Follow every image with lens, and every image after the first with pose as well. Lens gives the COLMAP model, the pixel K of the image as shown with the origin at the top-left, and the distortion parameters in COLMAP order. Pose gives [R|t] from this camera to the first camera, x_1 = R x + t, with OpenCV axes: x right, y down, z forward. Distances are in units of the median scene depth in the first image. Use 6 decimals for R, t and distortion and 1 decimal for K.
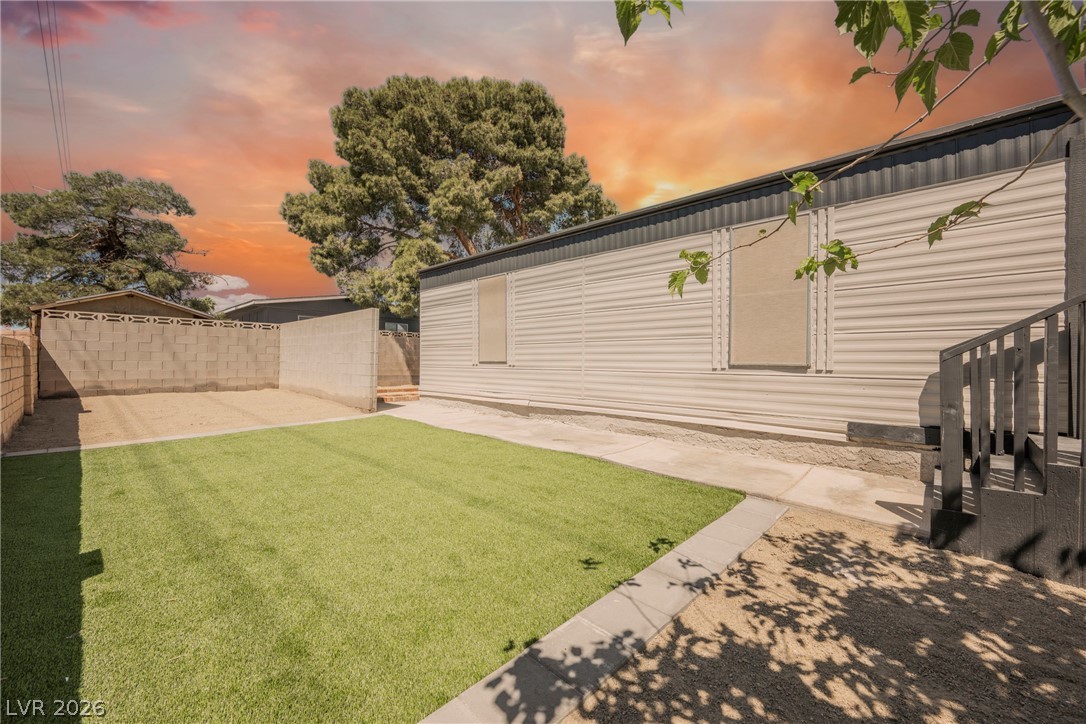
lens RADIAL K [[427.4, 0, 540.6], [0, 427.4, 362.0], [0, 0, 1]] dist [0.001714, 0.000033]
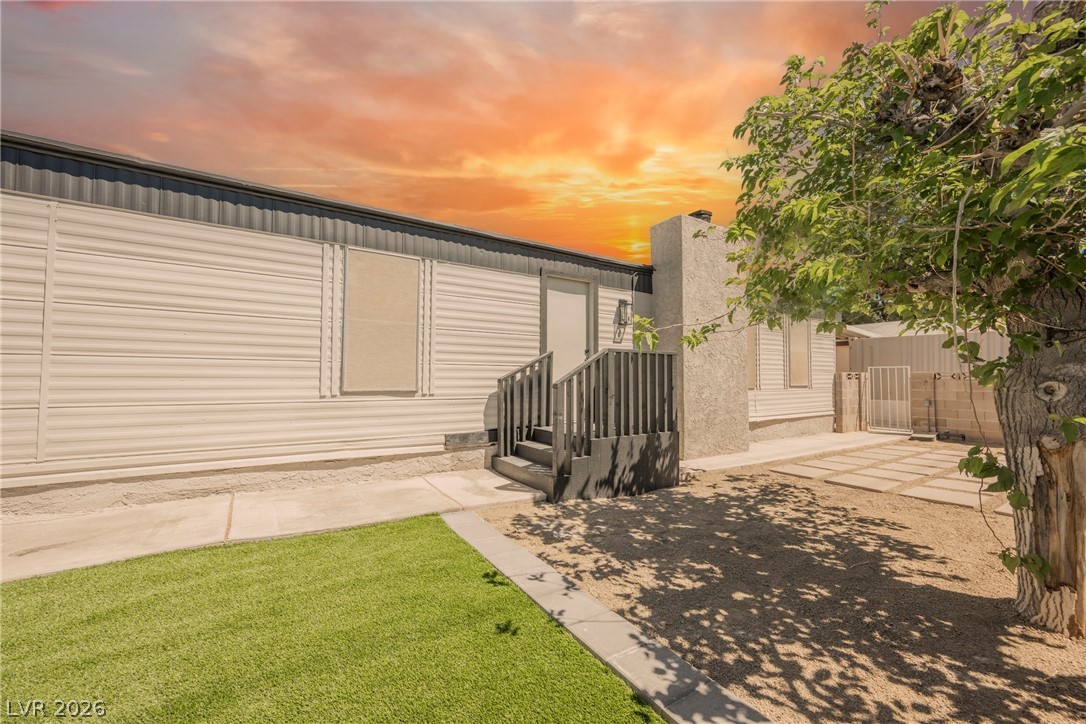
lens RADIAL K [[427.4, 0, 540.6], [0, 427.4, 362.0], [0, 0, 1]] dist [0.001714, 0.000033]
pose [[0.236901, 0.035741, 0.970876, -0.706305], [0.002558, 0.999297, -0.037411, -0.040901], [-0.971530, 0.011346, 0.236643, 0.685340]]
